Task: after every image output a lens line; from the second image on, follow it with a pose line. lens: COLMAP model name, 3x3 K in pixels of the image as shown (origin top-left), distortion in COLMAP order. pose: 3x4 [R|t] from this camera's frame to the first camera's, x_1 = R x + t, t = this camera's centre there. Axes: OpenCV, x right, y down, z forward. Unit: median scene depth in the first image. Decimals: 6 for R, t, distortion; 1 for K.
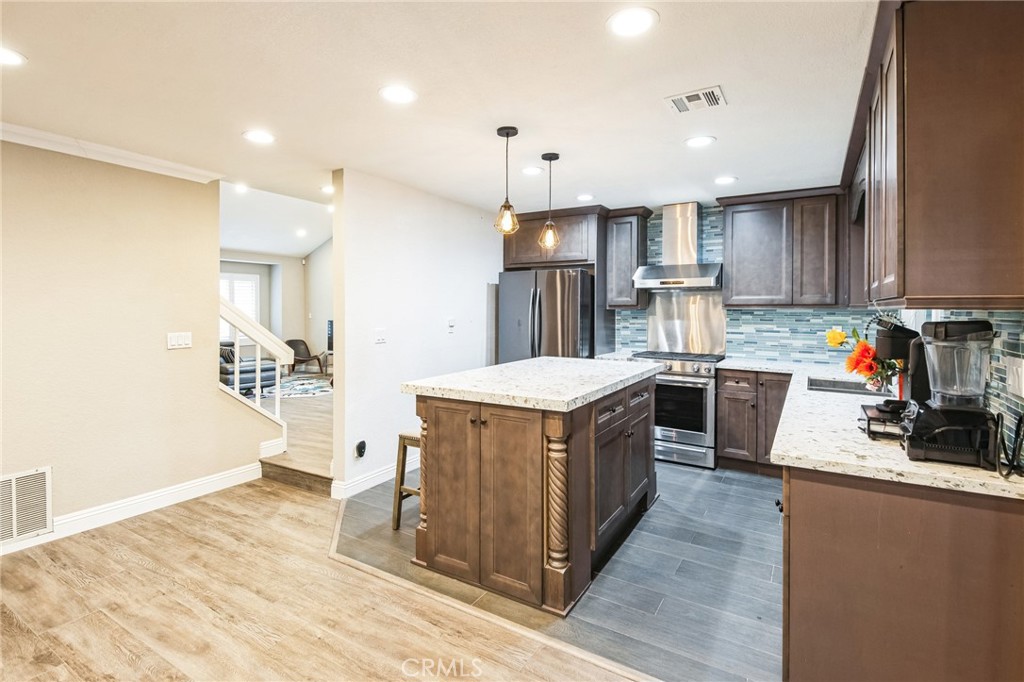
lens RADIAL K [[511.9, 0, 481.6], [0, 511.9, 307.6], [0, 0, 1]] dist [0.027502, -0.001615]
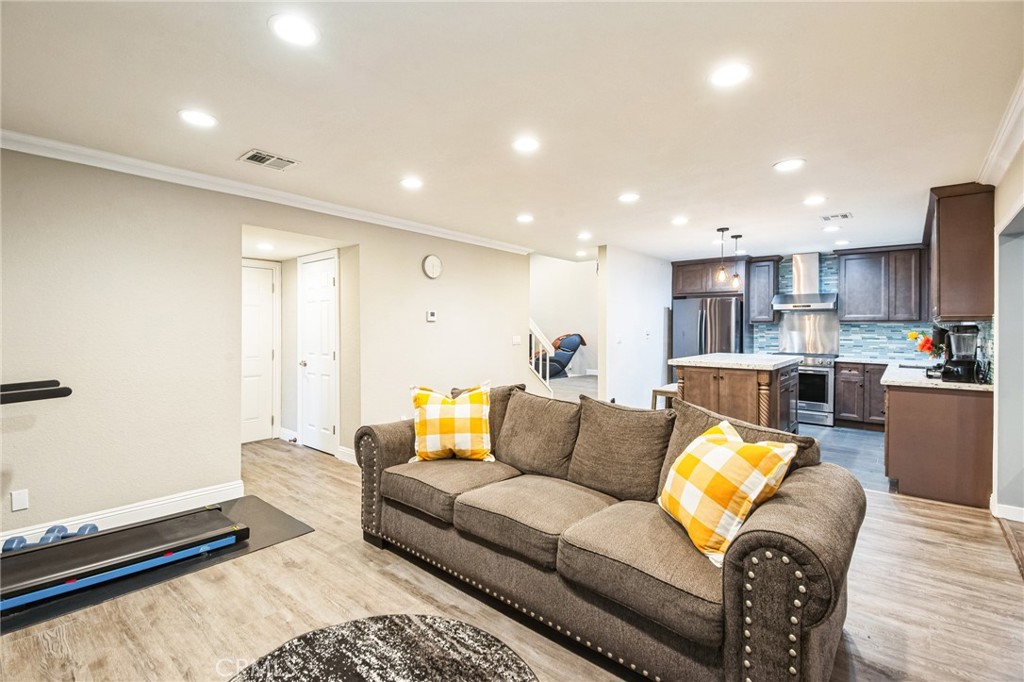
lens RADIAL K [[461.8, 0, 505.1], [0, 461.8, 324.5], [0, 0, 1]] dist [0.041957, -0.023828]
pose [[0.990181, 0.000004, -0.139790, -0.328478], [-0.000277, 0.999998, -0.001934, 0.009323], [0.139790, 0.001954, 0.990179, -0.534582]]
